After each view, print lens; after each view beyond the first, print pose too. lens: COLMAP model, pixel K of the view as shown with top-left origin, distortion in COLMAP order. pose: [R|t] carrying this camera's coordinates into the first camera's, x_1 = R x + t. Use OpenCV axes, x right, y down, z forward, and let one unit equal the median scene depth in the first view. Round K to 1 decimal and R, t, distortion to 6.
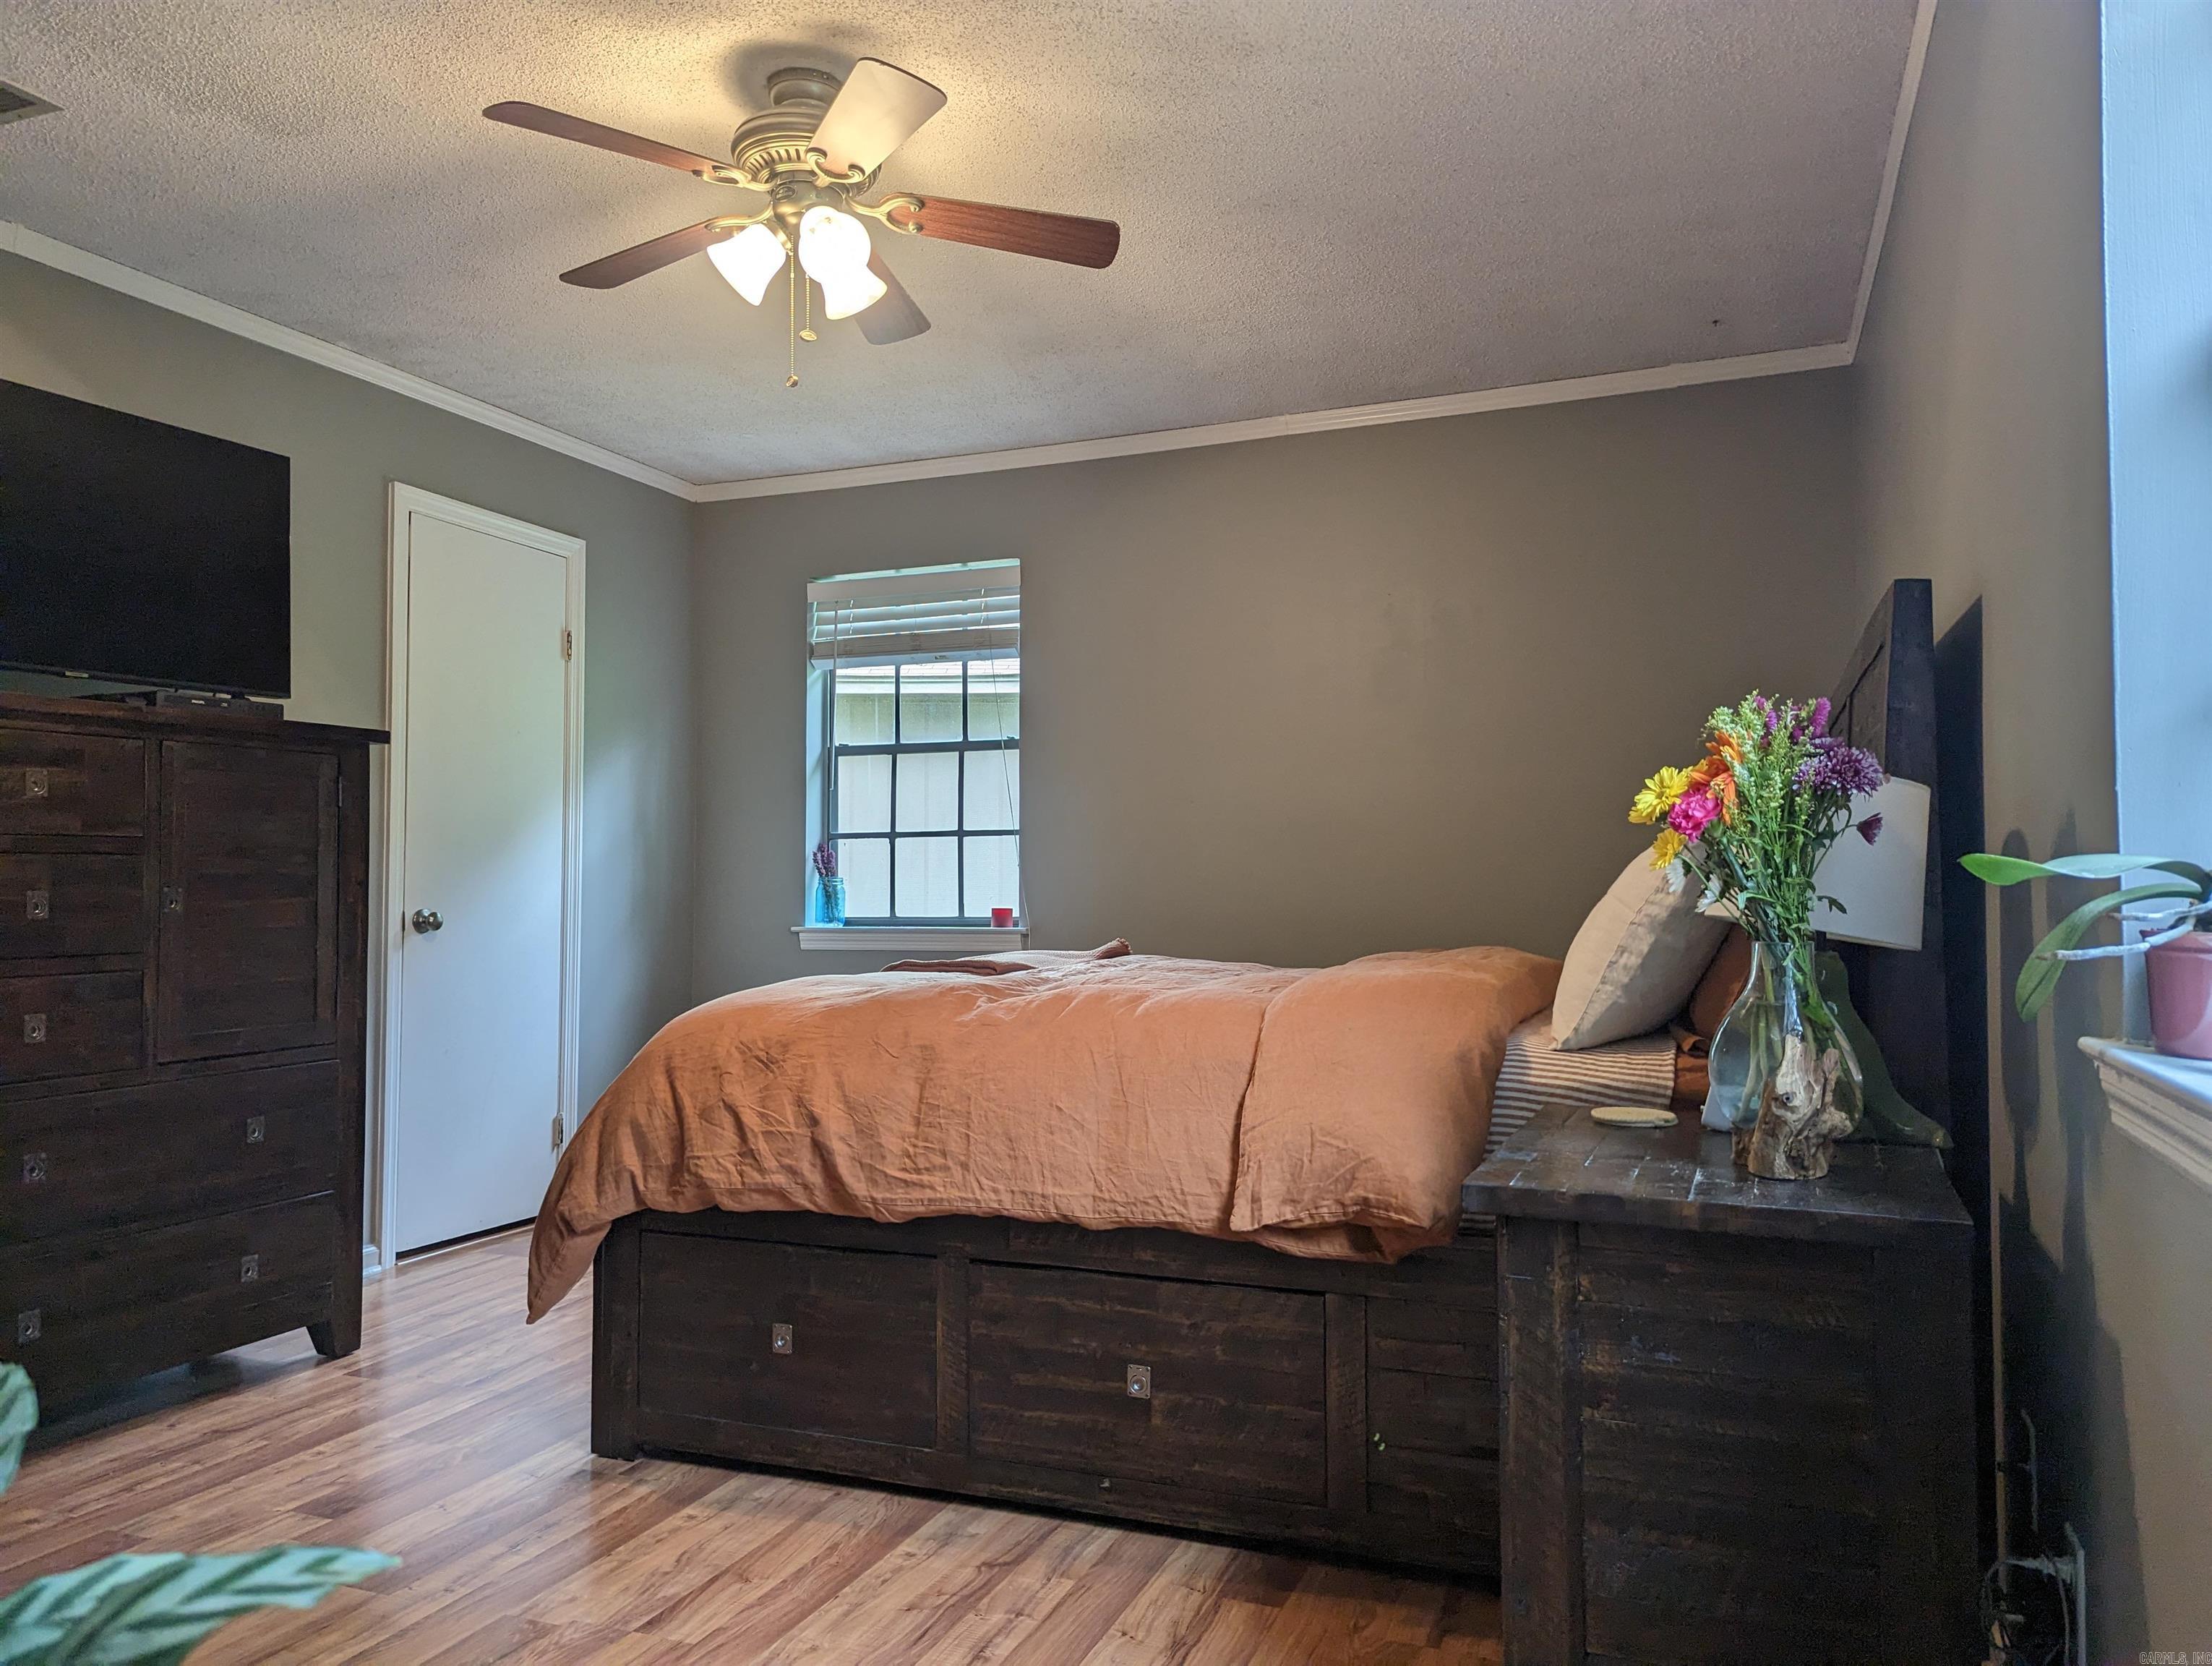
lens RADIAL K [[1551.0, 0, 1108.2], [0, 1551.0, 825.2], [0, 0, 1]] dist [0.040004, -0.008269]
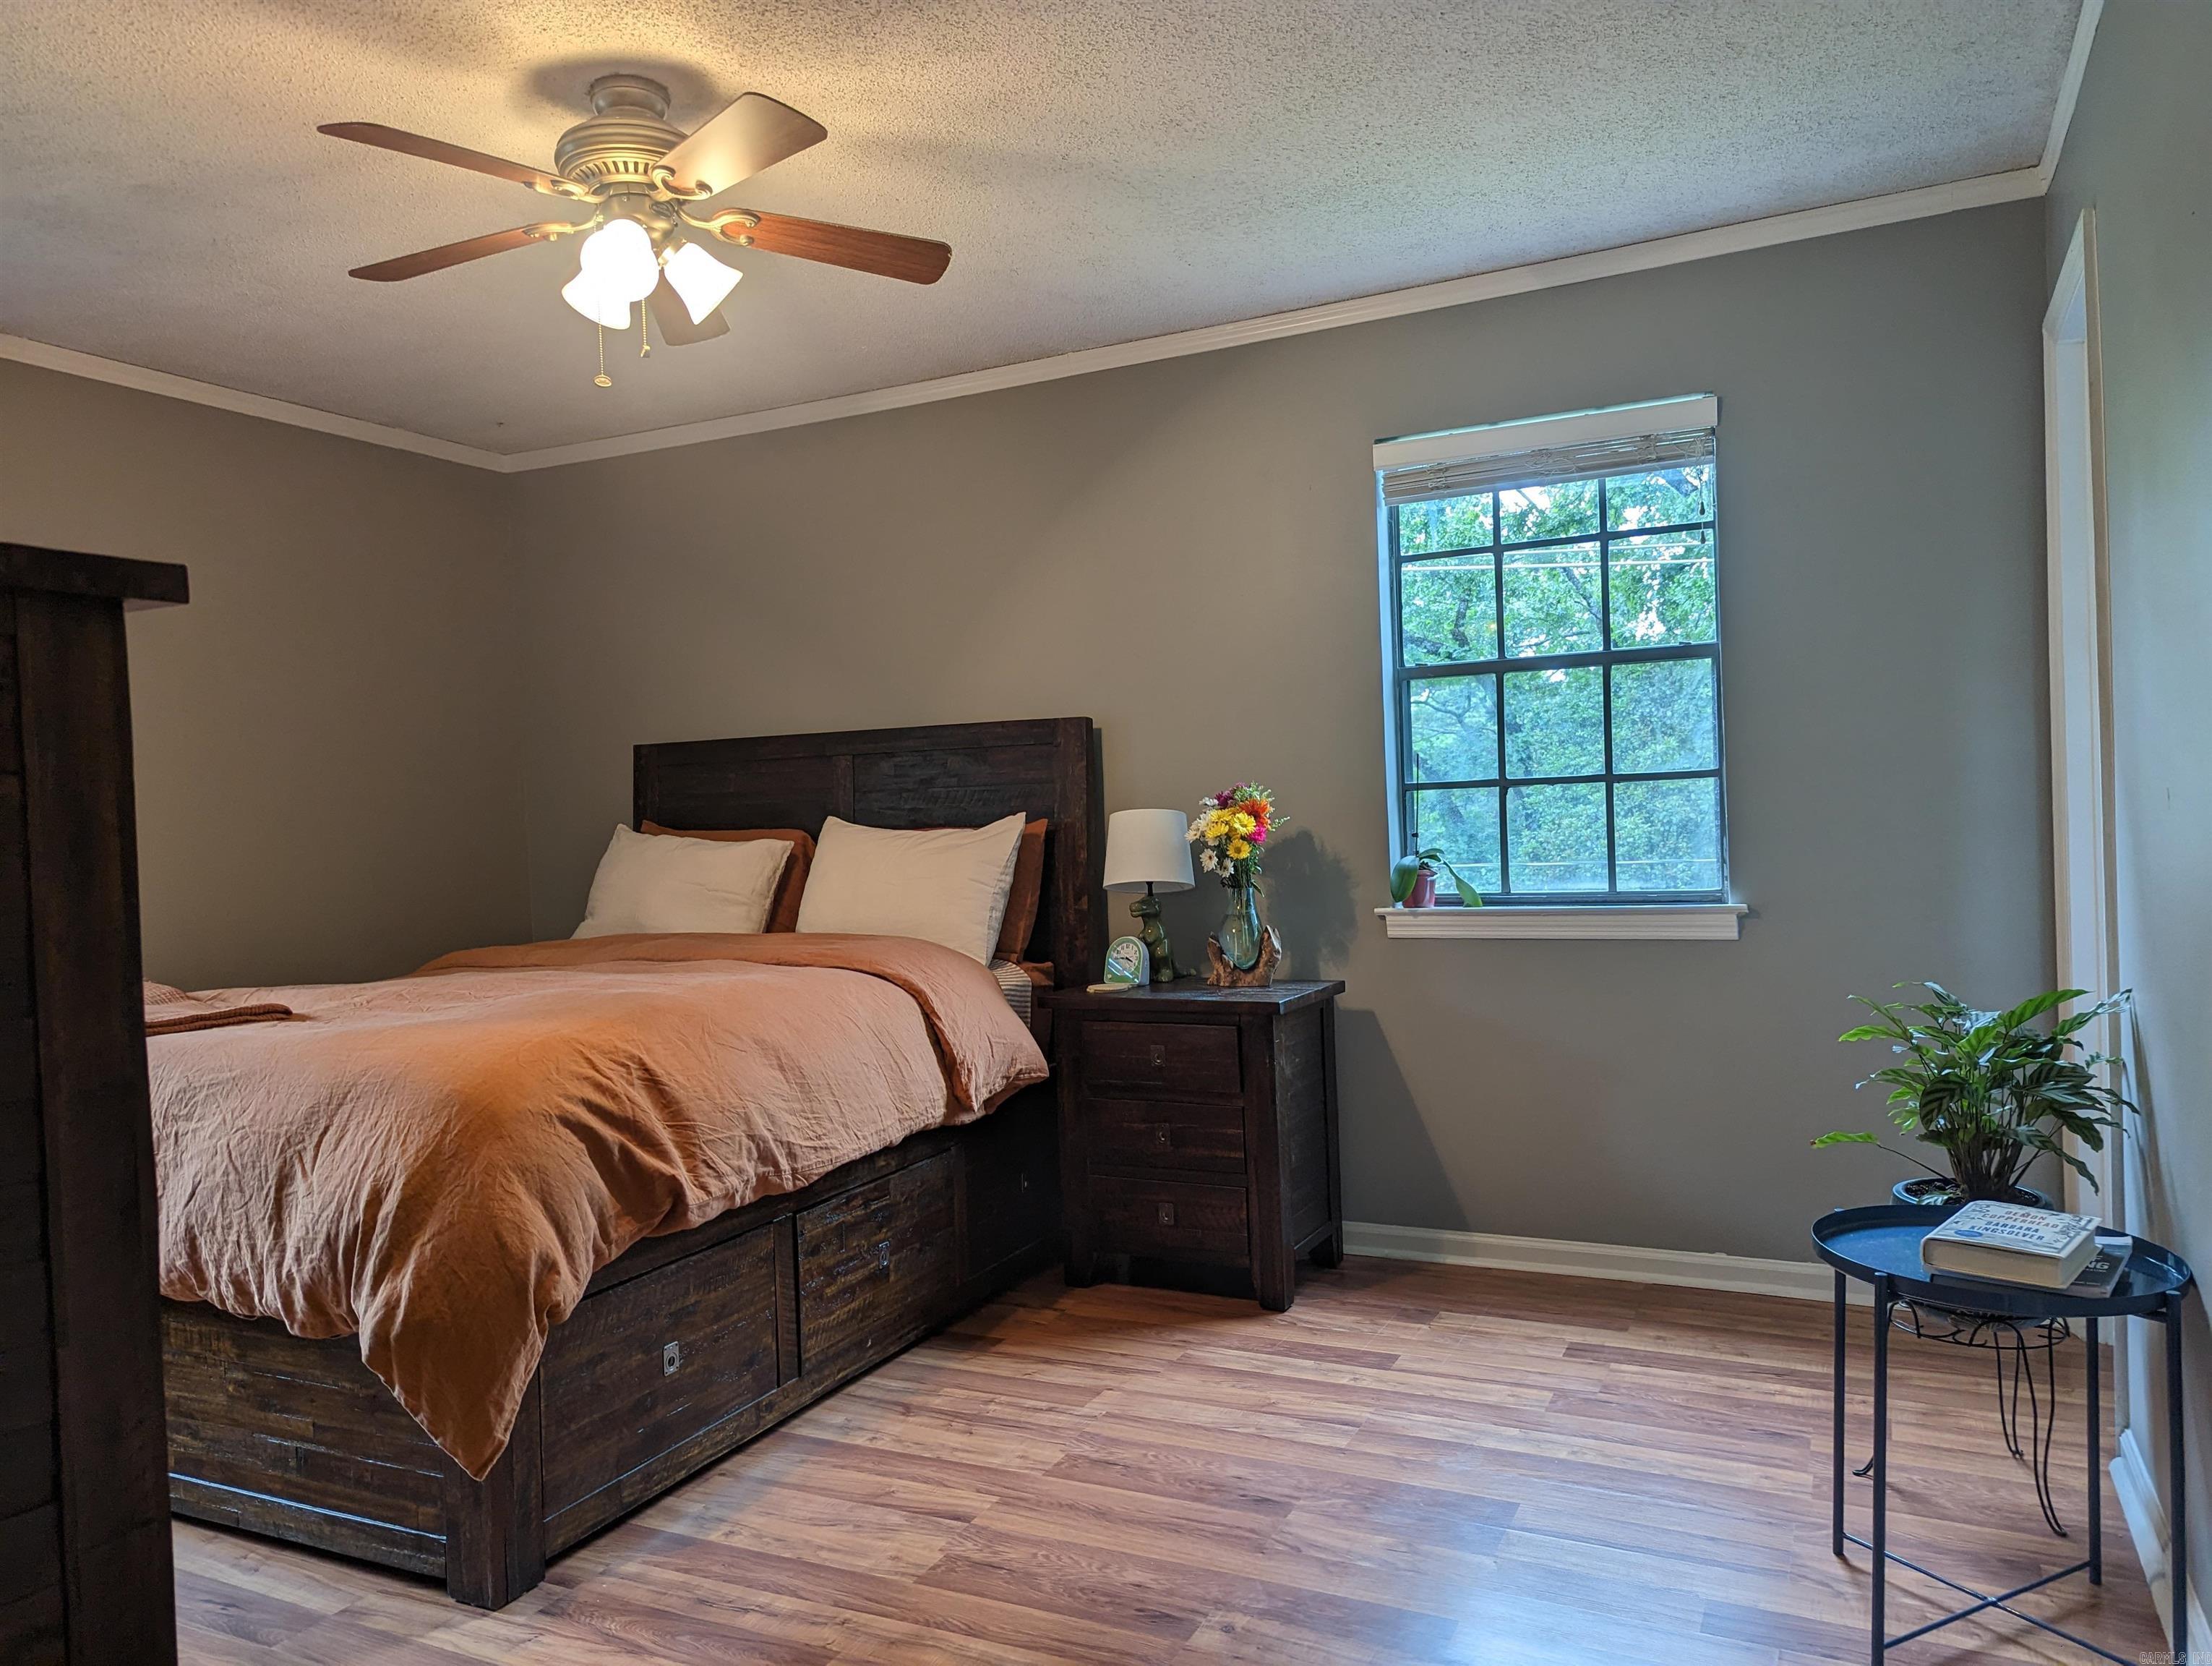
lens RADIAL K [[1551.0, 0, 1110.1], [0, 1551.0, 840.5], [0, 0, 1]] dist [0.040004, -0.008269]
pose [[0.067102, -0.009925, 0.997697, -1.327048], [-0.005260, 0.999933, 0.010301, -0.013191], [-0.997732, -0.005939, 0.067045, 0.739361]]
